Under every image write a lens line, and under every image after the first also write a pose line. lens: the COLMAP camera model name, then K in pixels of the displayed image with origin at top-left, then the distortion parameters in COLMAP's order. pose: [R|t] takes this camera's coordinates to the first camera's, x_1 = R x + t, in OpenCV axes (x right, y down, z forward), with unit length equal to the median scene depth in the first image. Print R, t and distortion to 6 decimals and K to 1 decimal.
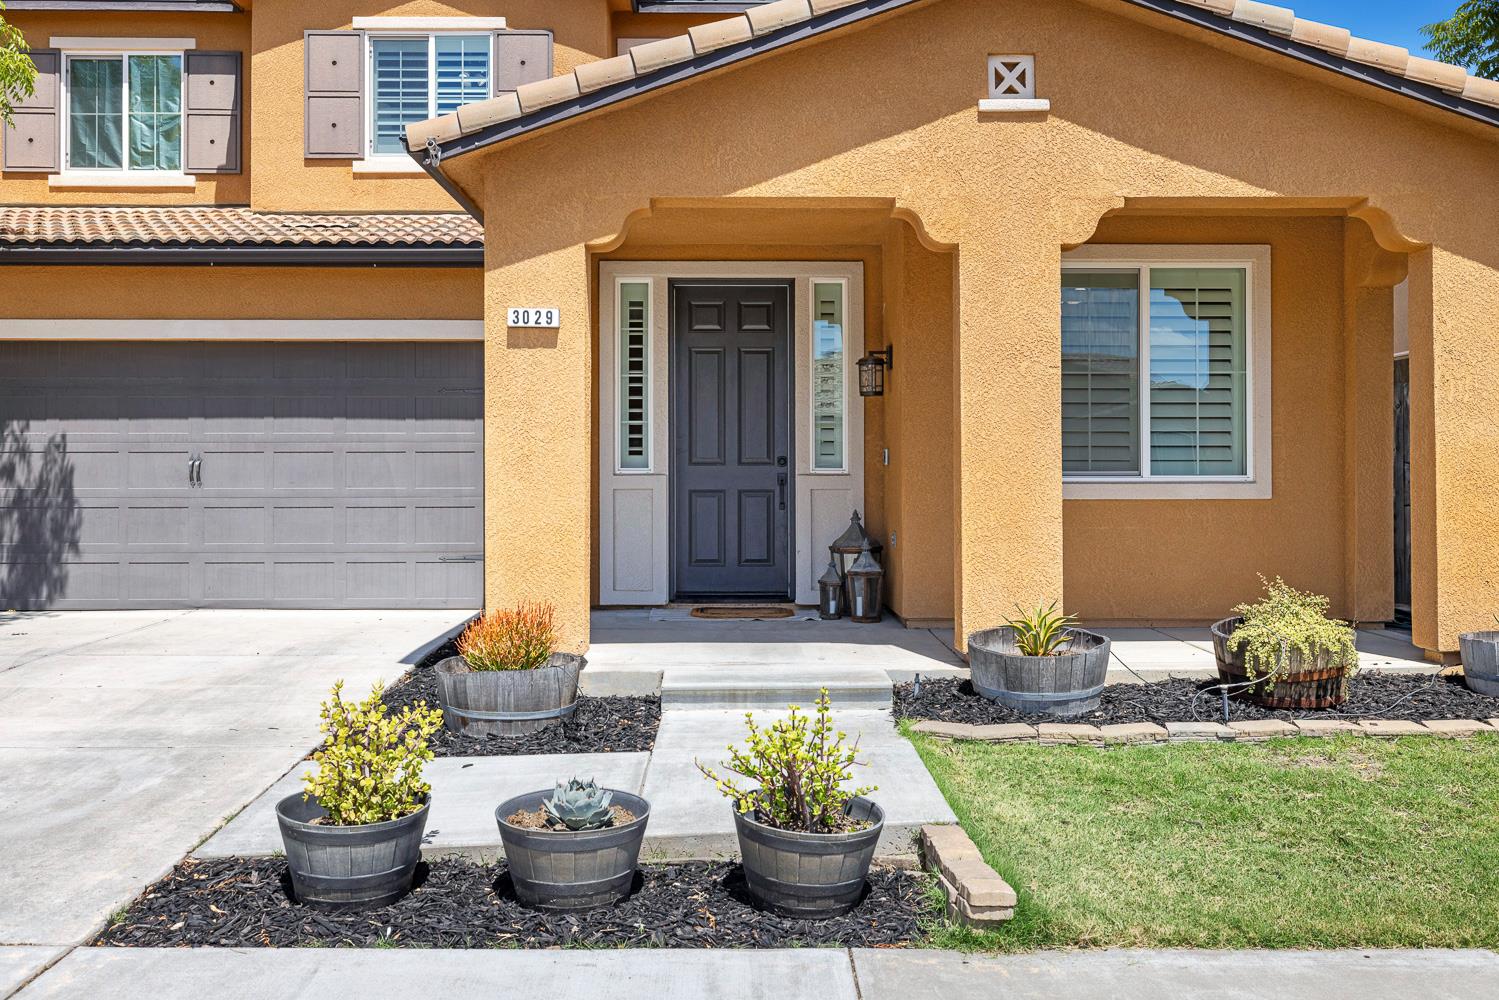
lens RADIAL K [[1272.2, 0, 751.6], [0, 1272.2, 470.9], [0, 0, 1]] dist [0.002347, 0.006458]
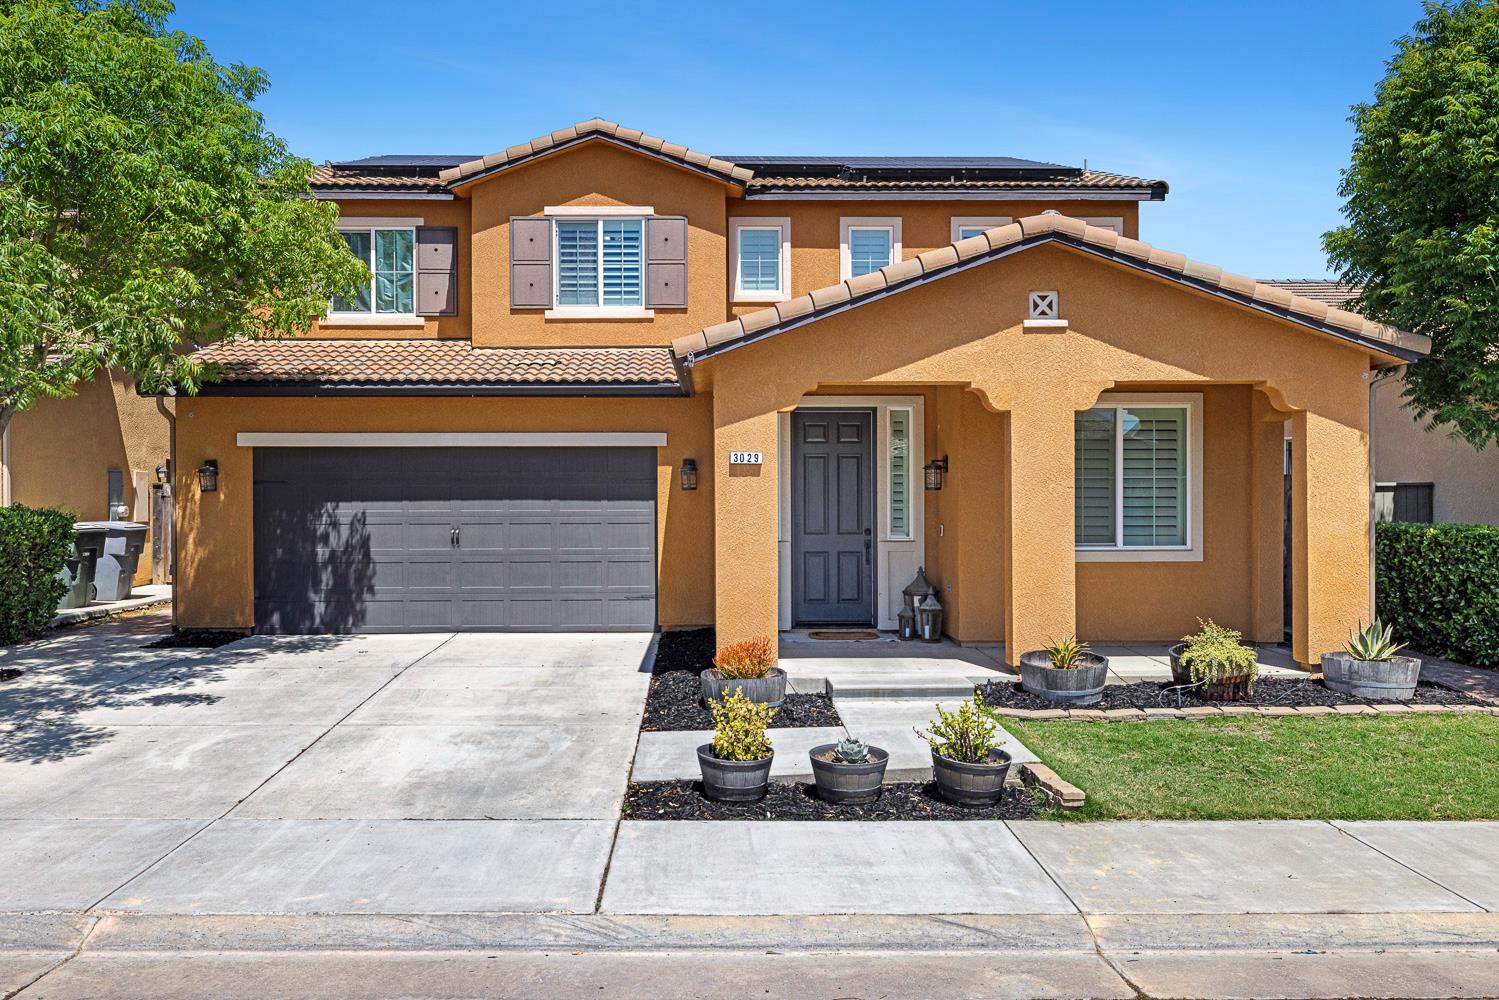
lens RADIAL K [[1142.5, 0, 729.0], [0, 1142.5, 506.1], [0, 0, 1]] dist [0.009437, -0.006780]
pose [[0.999976, -0.001901, 0.006642, -0.153120], [0.001785, 0.999845, 0.017487, -0.064048], [-0.006674, -0.017475, 0.999825, -0.331808]]
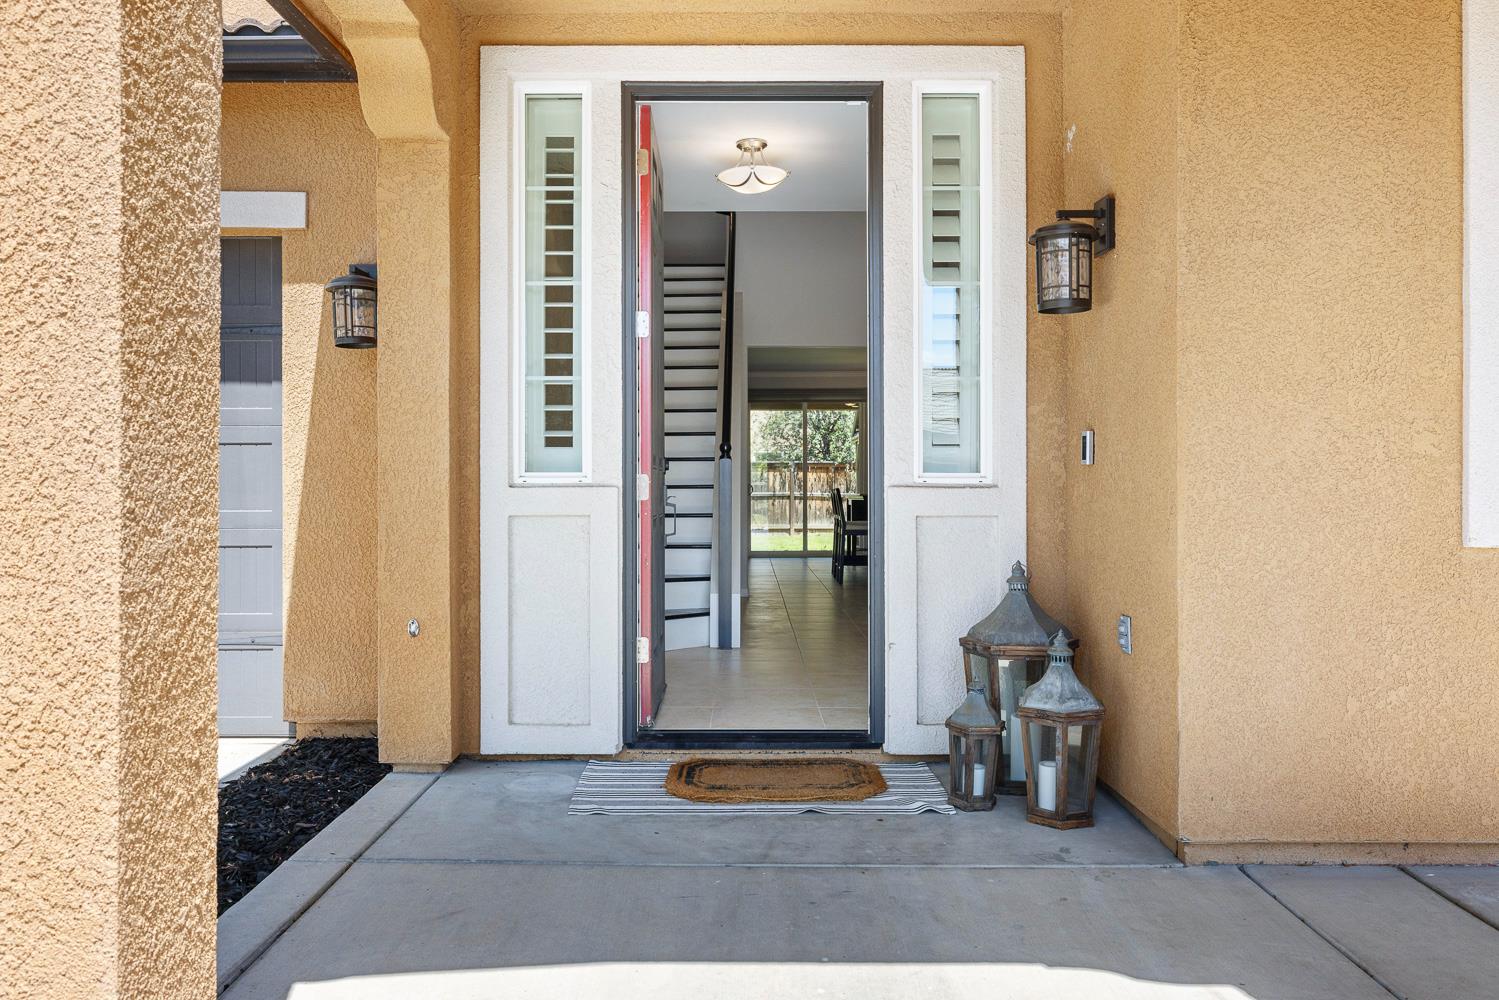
lens RADIAL K [[1094.5, 0, 752.0], [0, 1094.5, 494.3], [0, 0, 1]] dist [-0.001293, 0.002091]
pose [[0.999944, 0.000594, -0.010600, -0.011998], [-0.000506, 0.999965, 0.008299, 0.002891], [0.010605, -0.008293, 0.999909, 0.612808]]
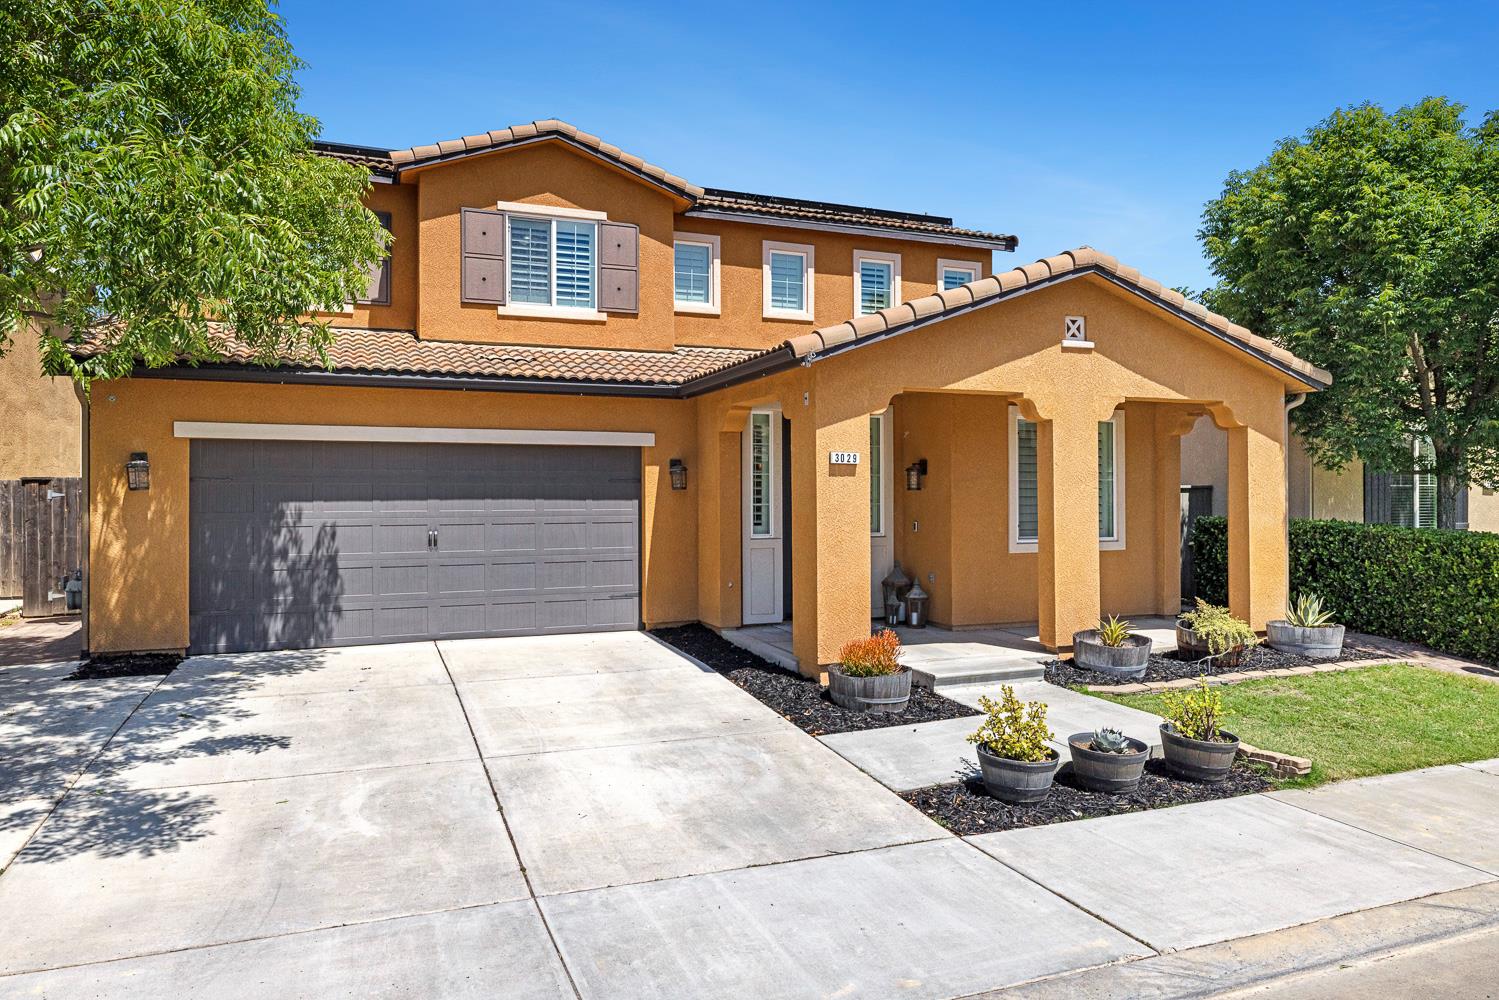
lens RADIAL K [[980.4, 0, 754.3], [0, 980.4, 484.9], [0, 0, 1]] dist [0.001618, 0.000105]
pose [[0.931321, 0.002651, 0.364190, -0.561825], [-0.001871, 0.999995, -0.002495, -0.062240], [-0.364194, 0.001643, 0.931322, -0.106648]]
